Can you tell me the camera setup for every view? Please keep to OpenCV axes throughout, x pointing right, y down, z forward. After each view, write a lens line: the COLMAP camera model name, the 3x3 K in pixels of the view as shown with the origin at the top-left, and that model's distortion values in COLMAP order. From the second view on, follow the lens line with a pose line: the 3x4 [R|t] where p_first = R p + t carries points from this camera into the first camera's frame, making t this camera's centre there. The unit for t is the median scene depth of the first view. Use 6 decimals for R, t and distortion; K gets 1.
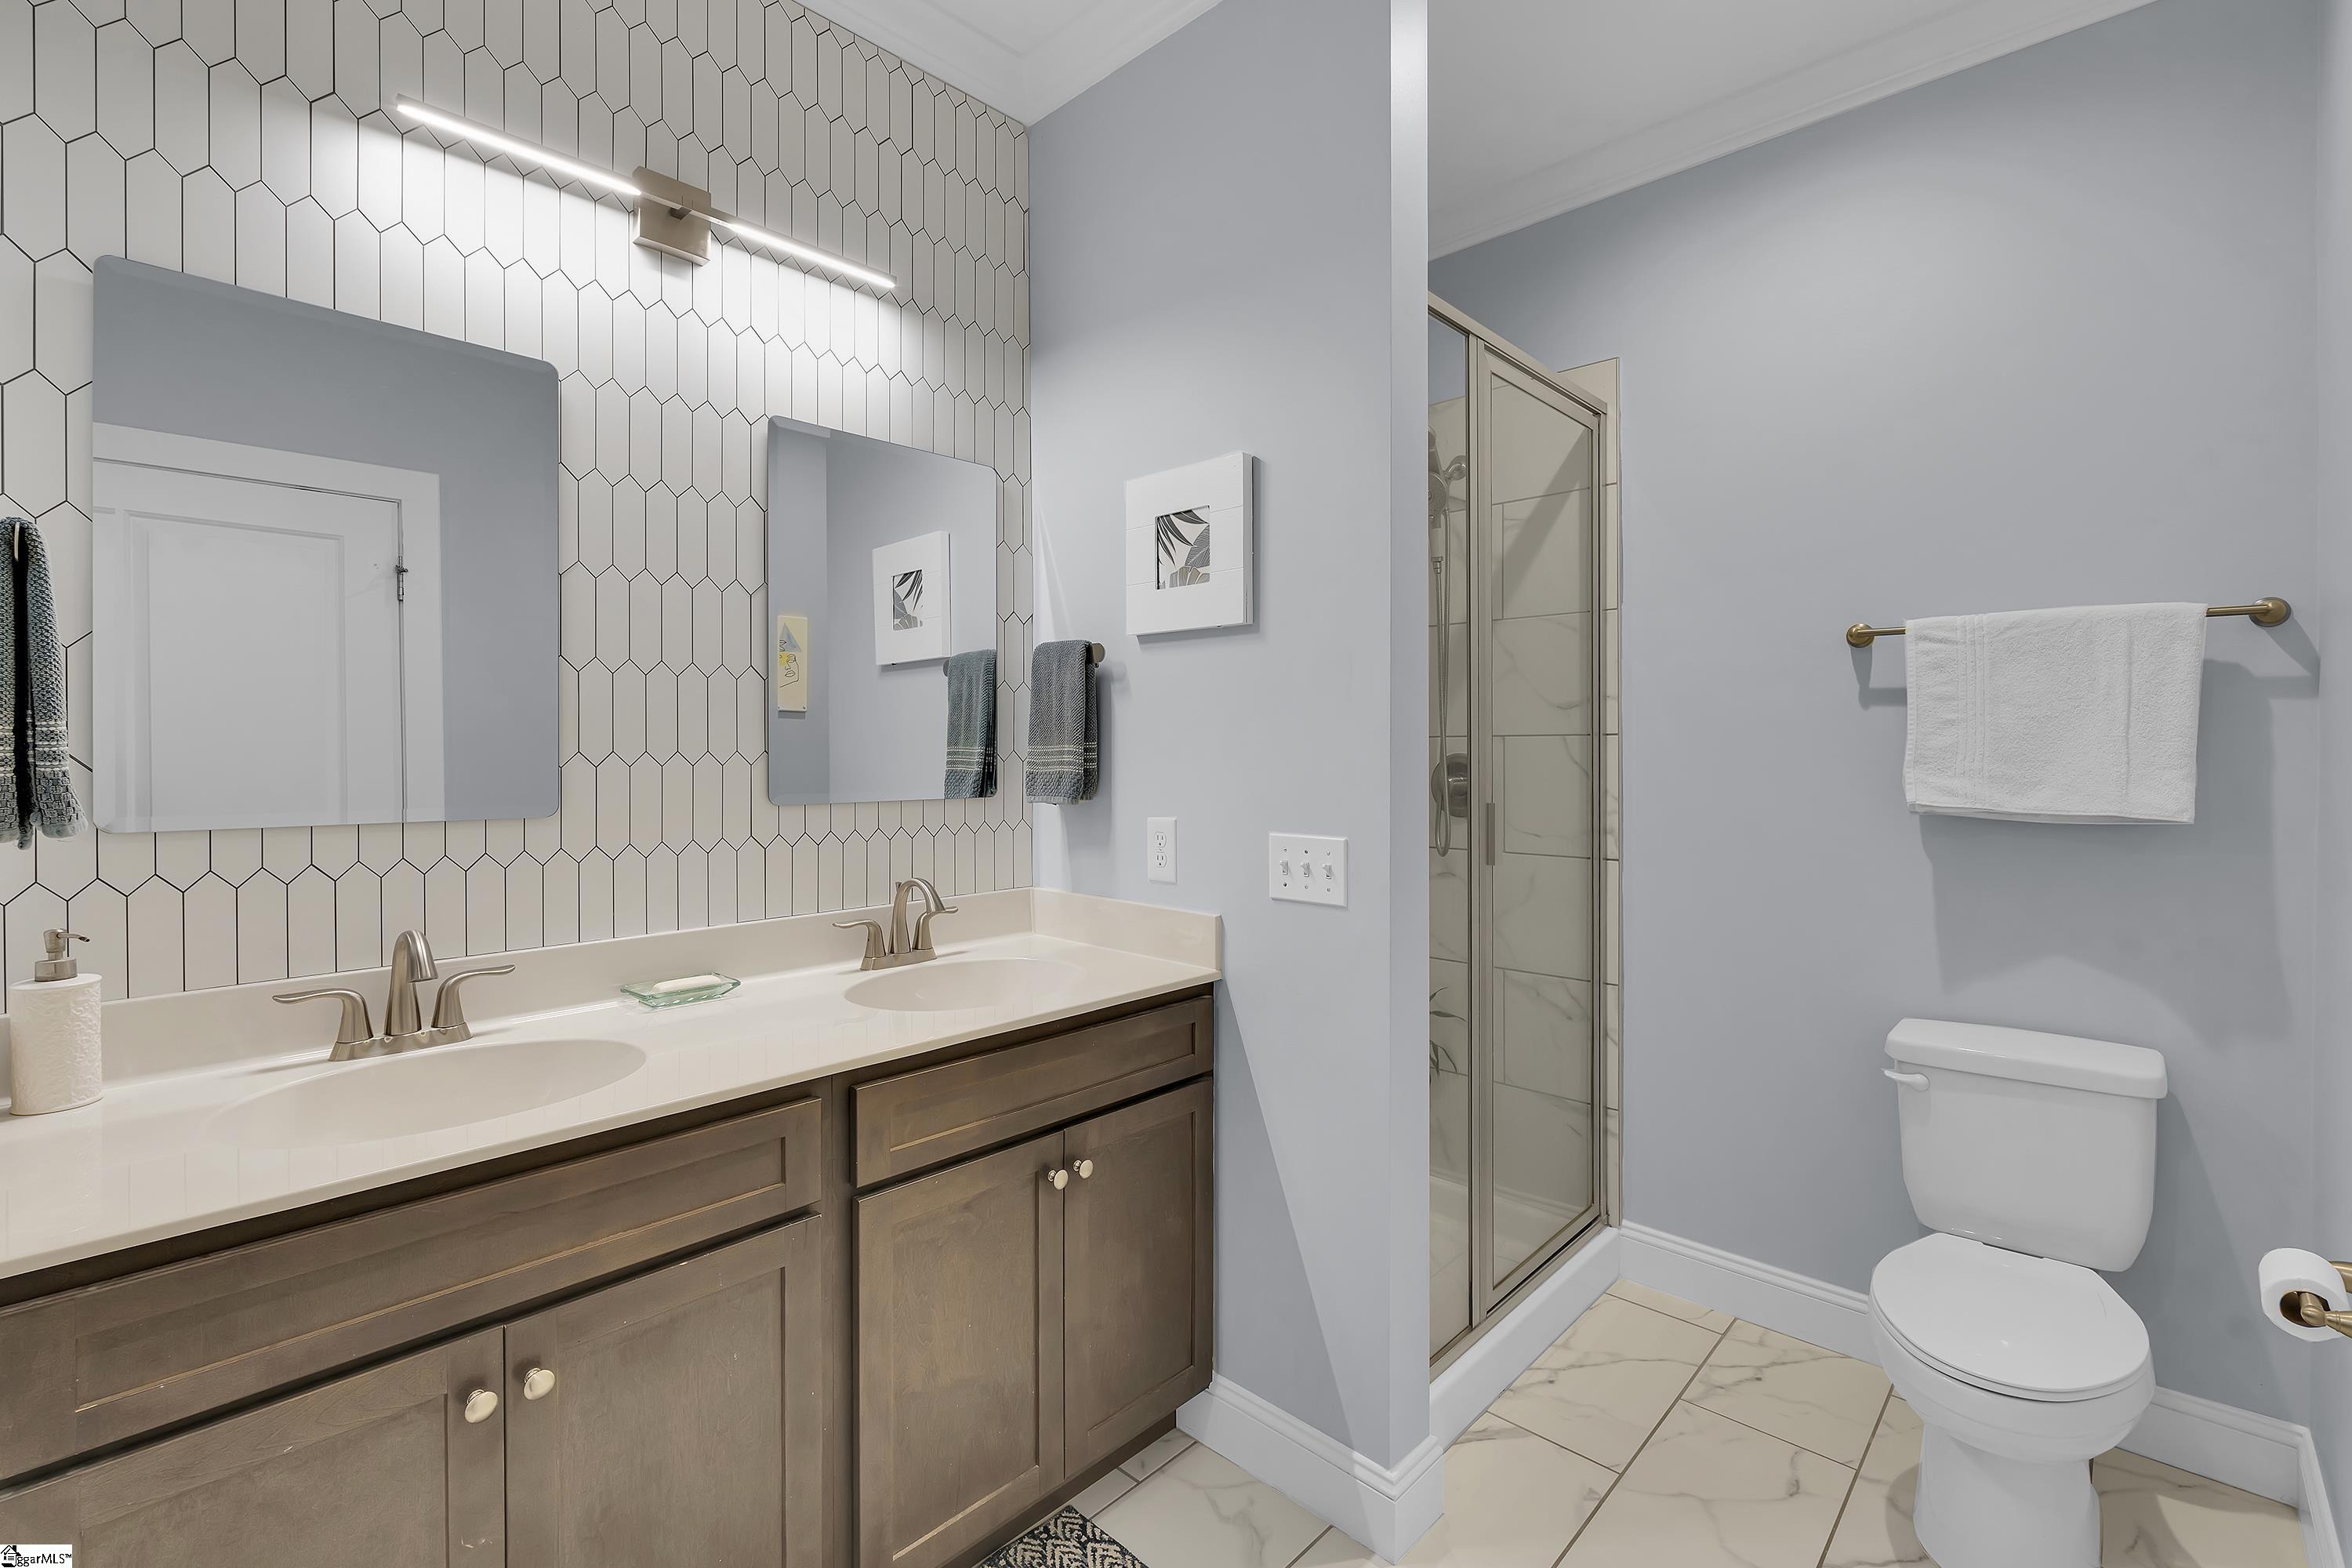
lens RADIAL K [[984.9, 0, 1176.0], [0, 984.9, 784.0], [0, 0, 1]] dist [0.025334, -0.000275]
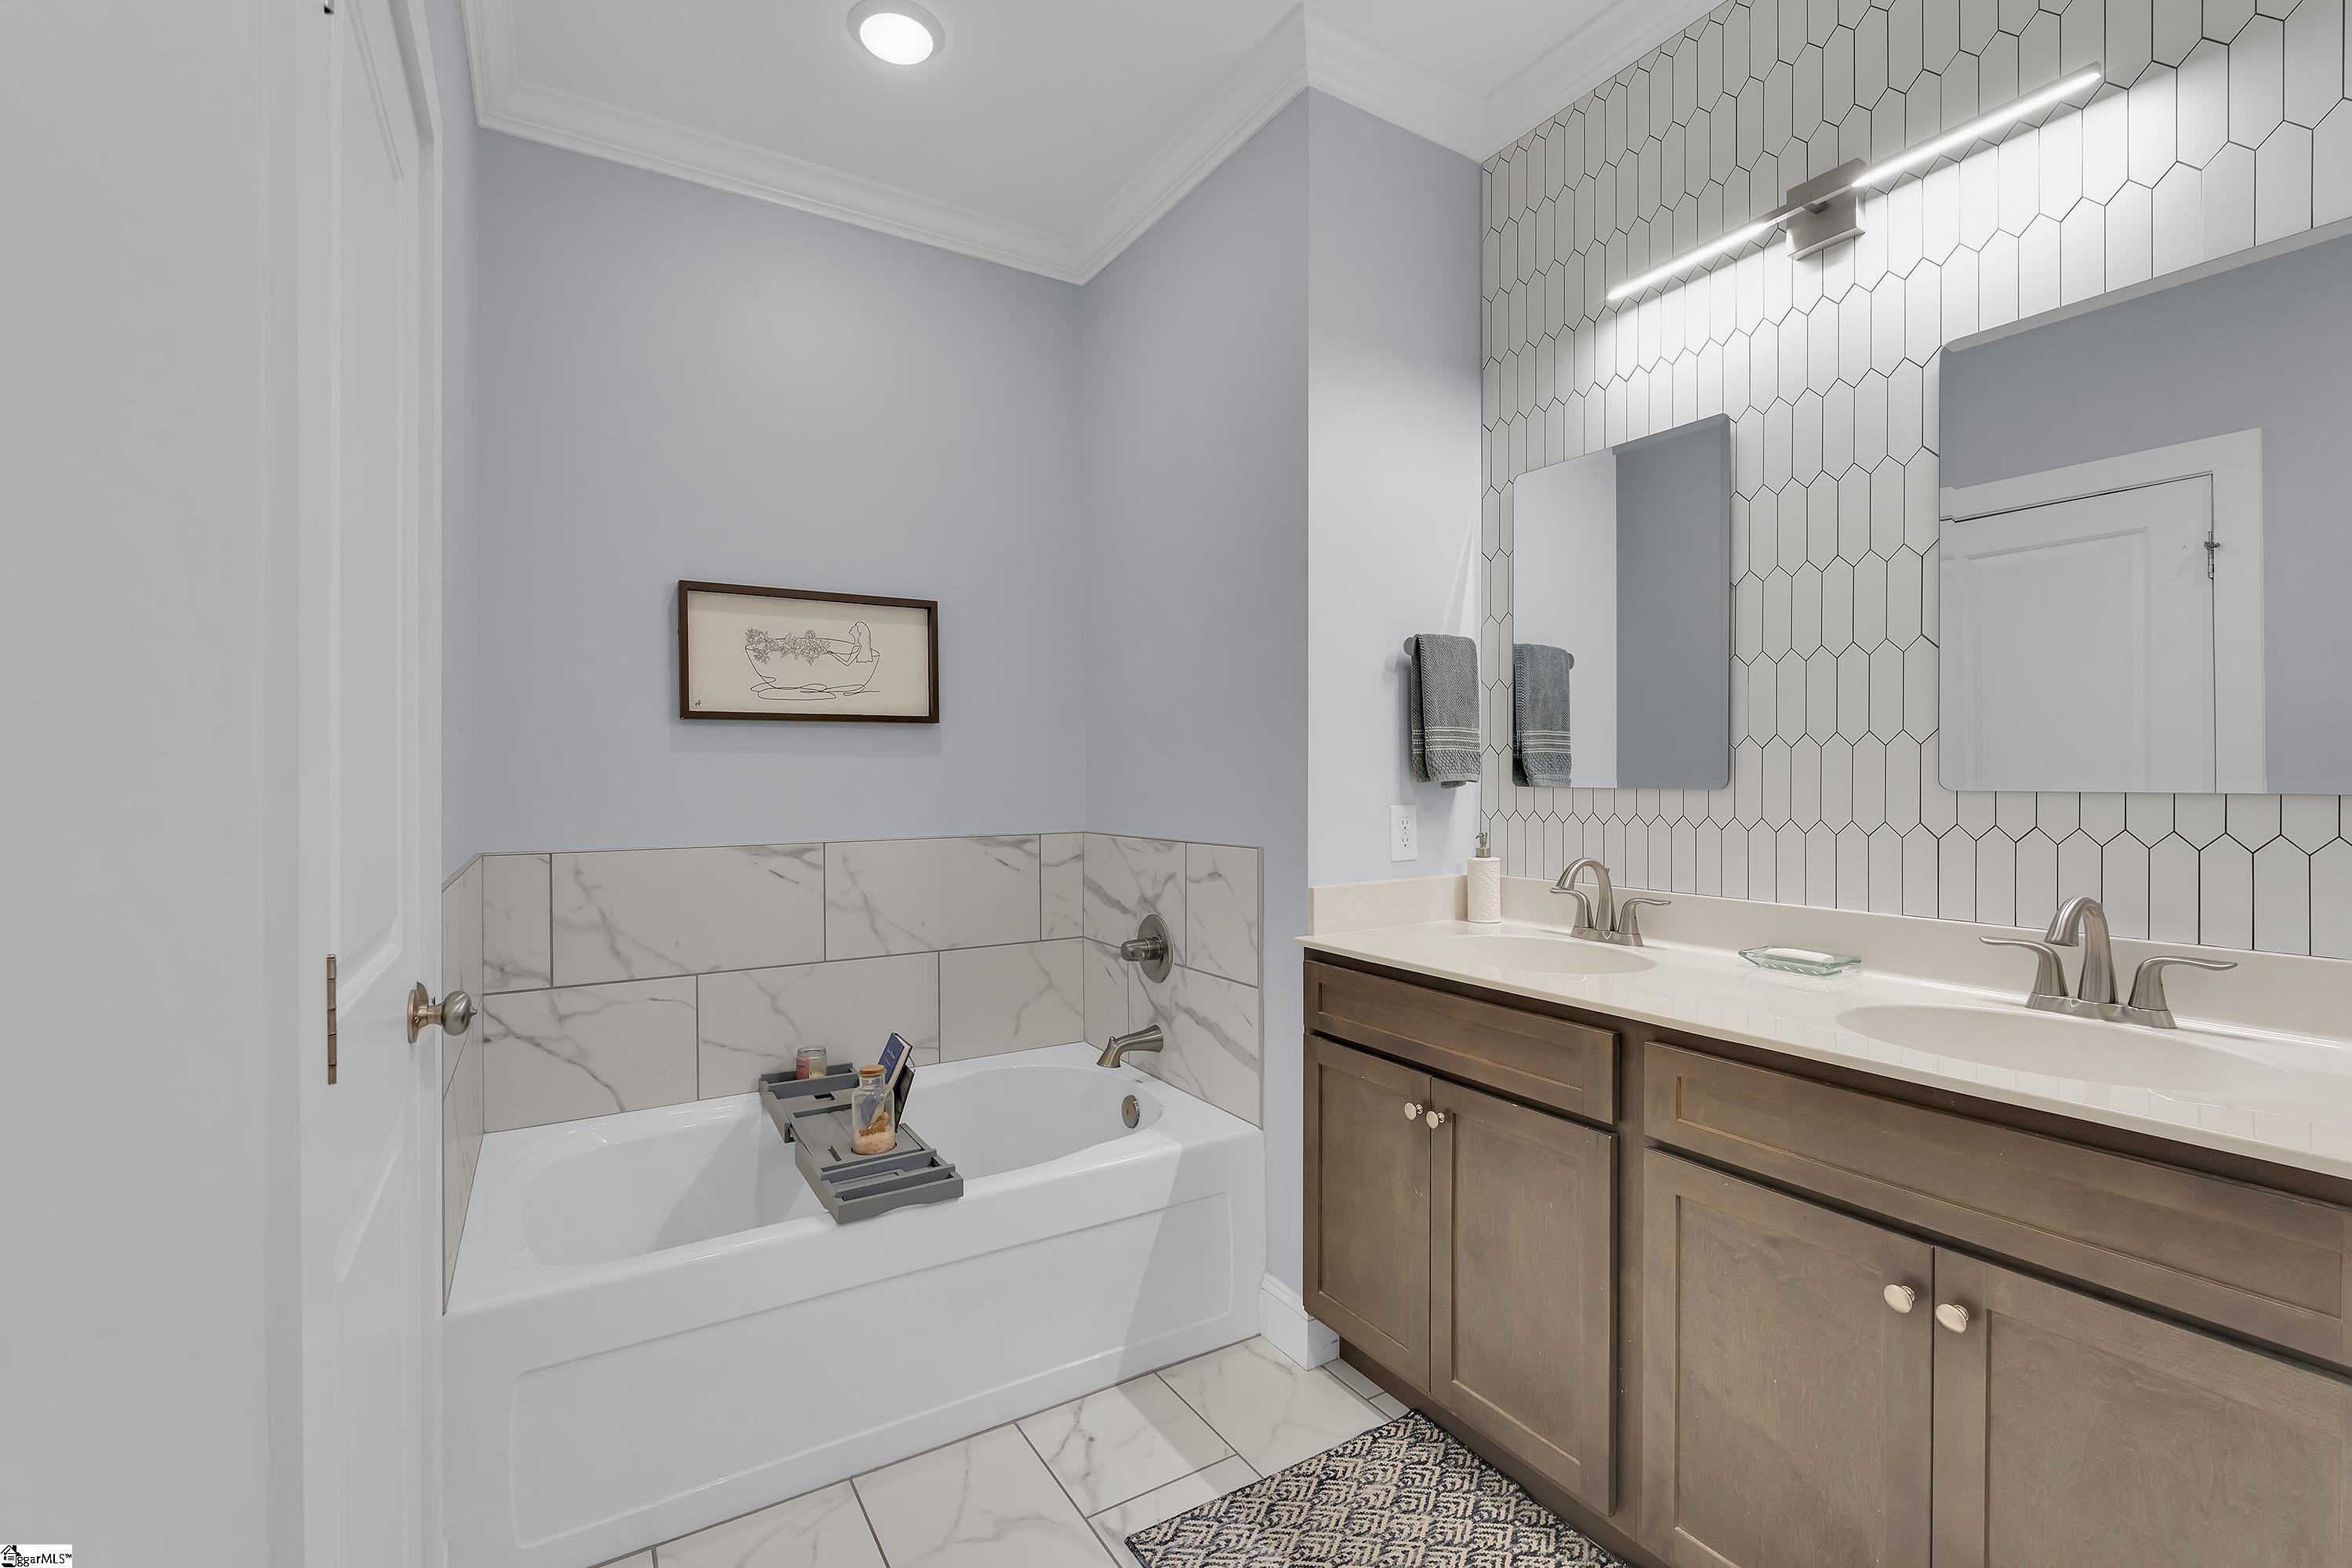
lens RADIAL K [[1043.9, 0, 1176.0], [0, 1043.9, 784.0], [0, 0, 1]] dist [-0.000873, 0.000233]
pose [[-0.229335, 0.042819, -0.972405, 0.729083], [0.005284, 0.999072, 0.042747, -0.030857], [0.973333, 0.004665, -0.229348, 0.617623]]
